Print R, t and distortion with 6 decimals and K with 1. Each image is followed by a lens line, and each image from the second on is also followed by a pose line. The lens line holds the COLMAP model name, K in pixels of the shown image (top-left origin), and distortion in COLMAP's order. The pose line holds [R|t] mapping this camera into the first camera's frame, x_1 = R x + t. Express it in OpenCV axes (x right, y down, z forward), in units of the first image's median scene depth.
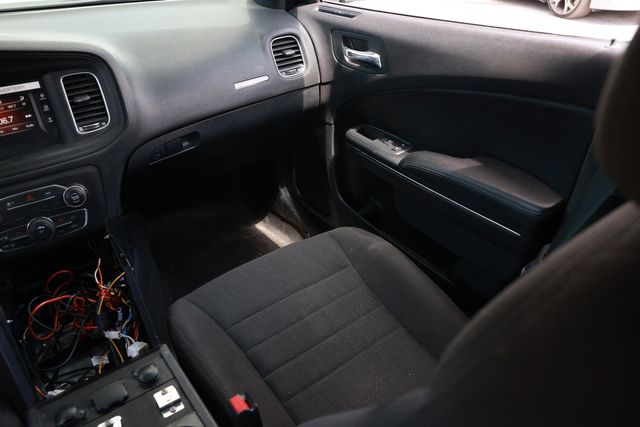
lens RADIAL K [[502.0, 0, 320.0], [0, 502.0, 213.5], [0, 0, 1]] dist [-0.123814, 0.119125]
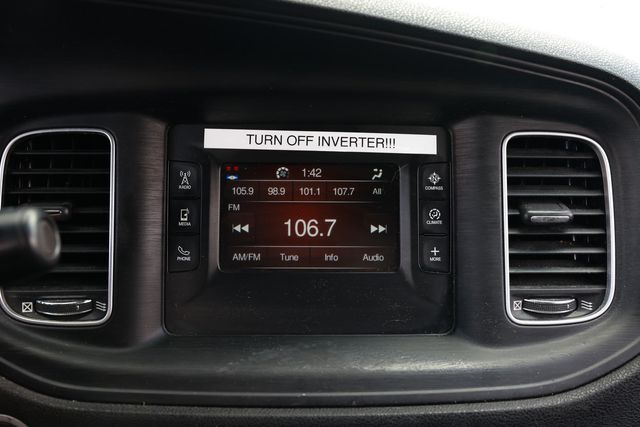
lens RADIAL K [[789.6, 0, 320.0], [0, 789.6, 213.5], [0, 0, 1]] dist [-0.029135, -0.027754]
pose [[0.865827, 0.201614, -0.457925, -0.373735], [-0.305317, 0.937967, -0.164316, -0.105914], [0.396390, 0.282081, 0.873674, 0.495218]]
